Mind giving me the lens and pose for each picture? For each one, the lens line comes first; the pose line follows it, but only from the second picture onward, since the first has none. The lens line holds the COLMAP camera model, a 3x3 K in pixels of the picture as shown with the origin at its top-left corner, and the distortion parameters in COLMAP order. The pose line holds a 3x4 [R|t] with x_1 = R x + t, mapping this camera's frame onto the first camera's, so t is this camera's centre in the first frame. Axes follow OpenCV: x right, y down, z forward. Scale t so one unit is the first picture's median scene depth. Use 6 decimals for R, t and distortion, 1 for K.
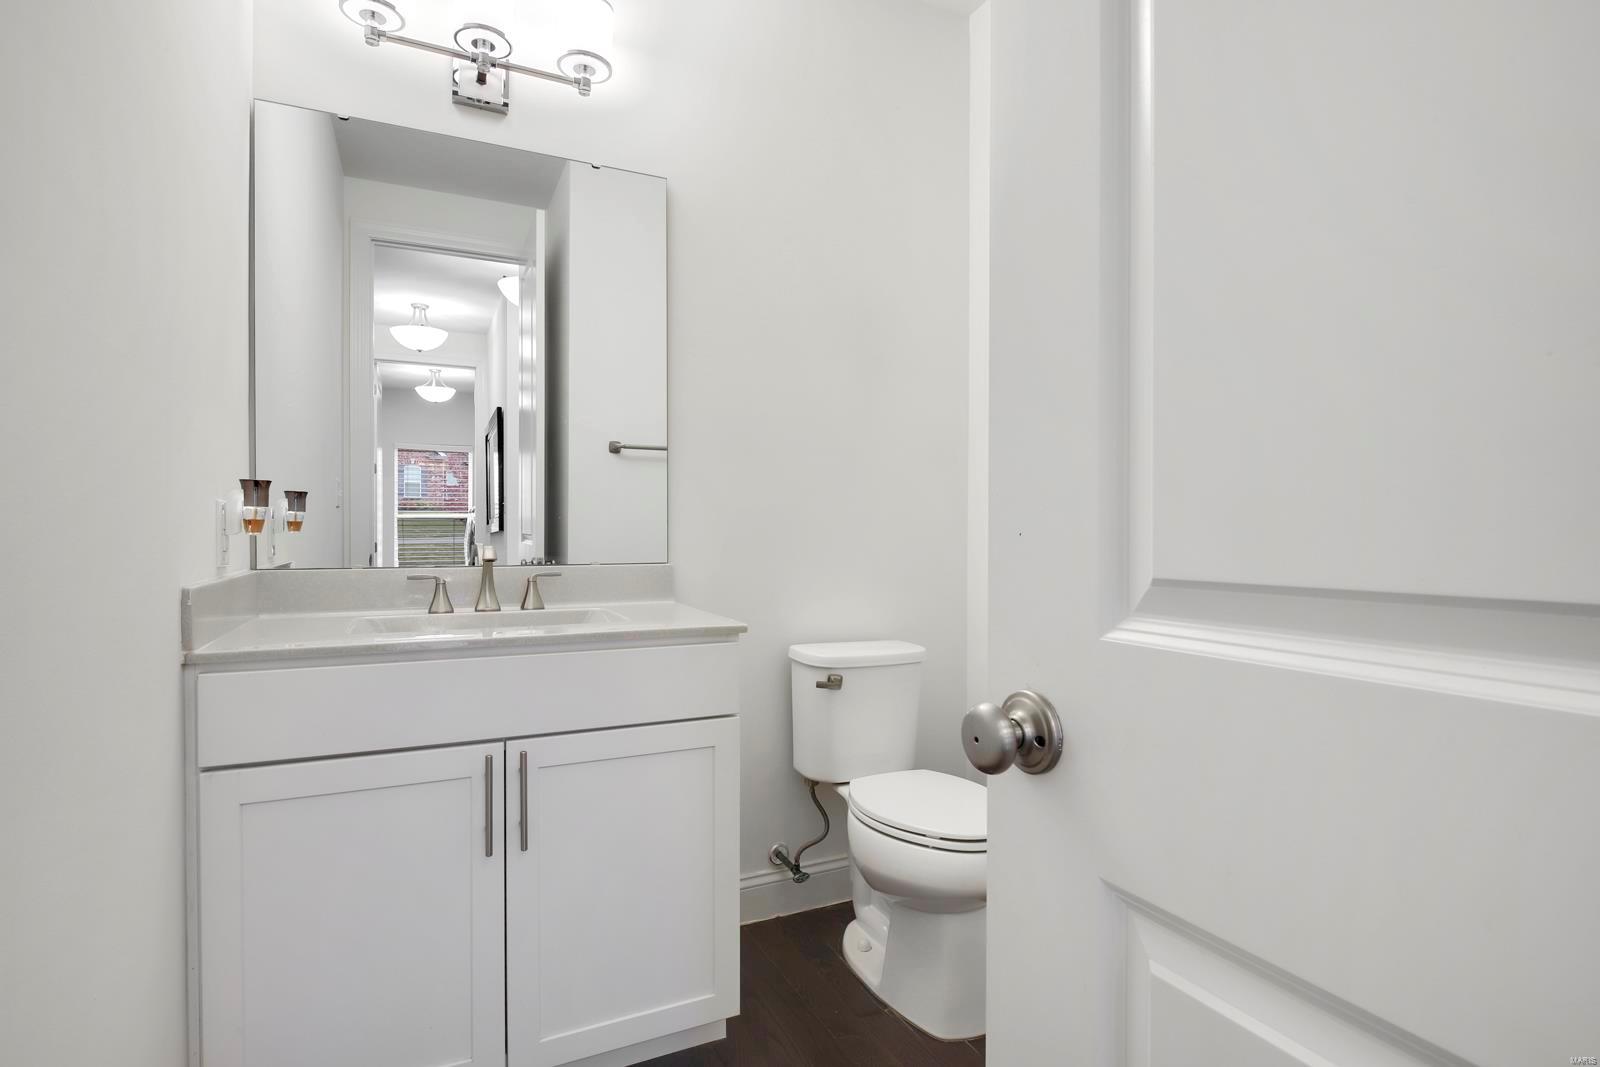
lens RADIAL K [[792.5, 0, 792.8], [0, 792.5, 527.8], [0, 0, 1]] dist [-0.005232, -0.002108]
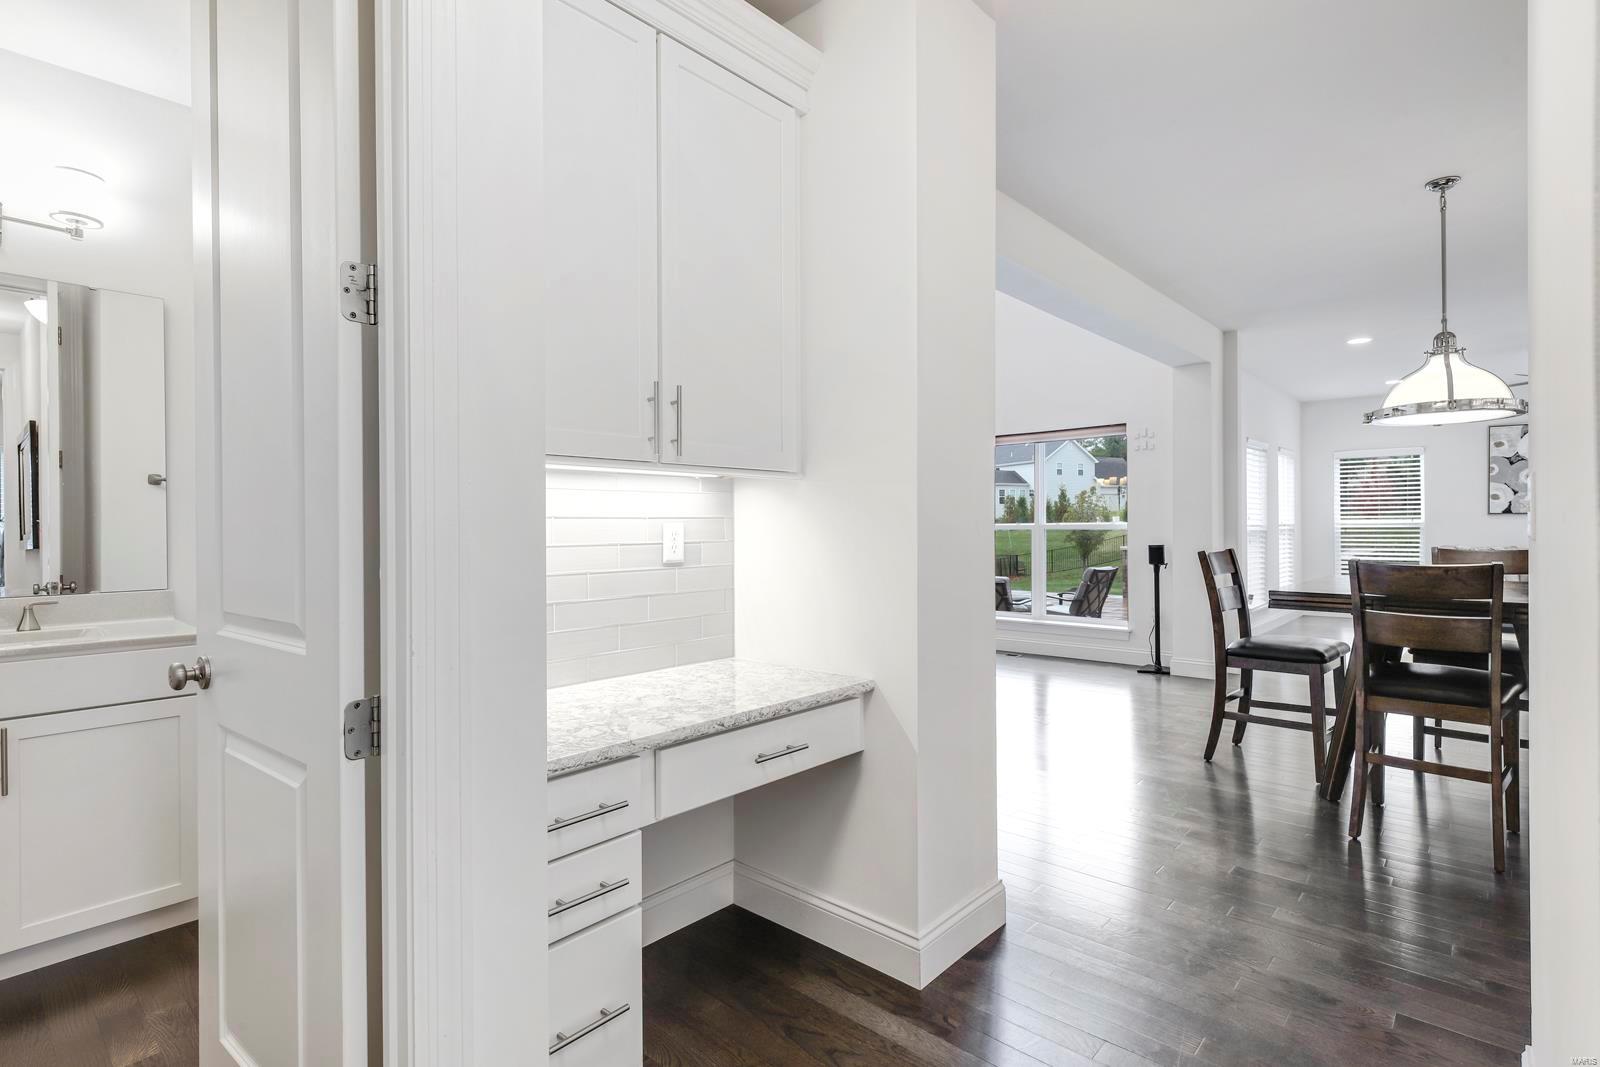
lens RADIAL K [[792.5, 0, 812.6], [0, 792.5, 525.7], [0, 0, 1]] dist [-0.005232, -0.002108]
pose [[0.921438, -0.003408, 0.388510, 0.354032], [0.001552, 0.999986, 0.005091, -0.073343], [-0.388522, -0.004088, 0.921430, -0.686736]]
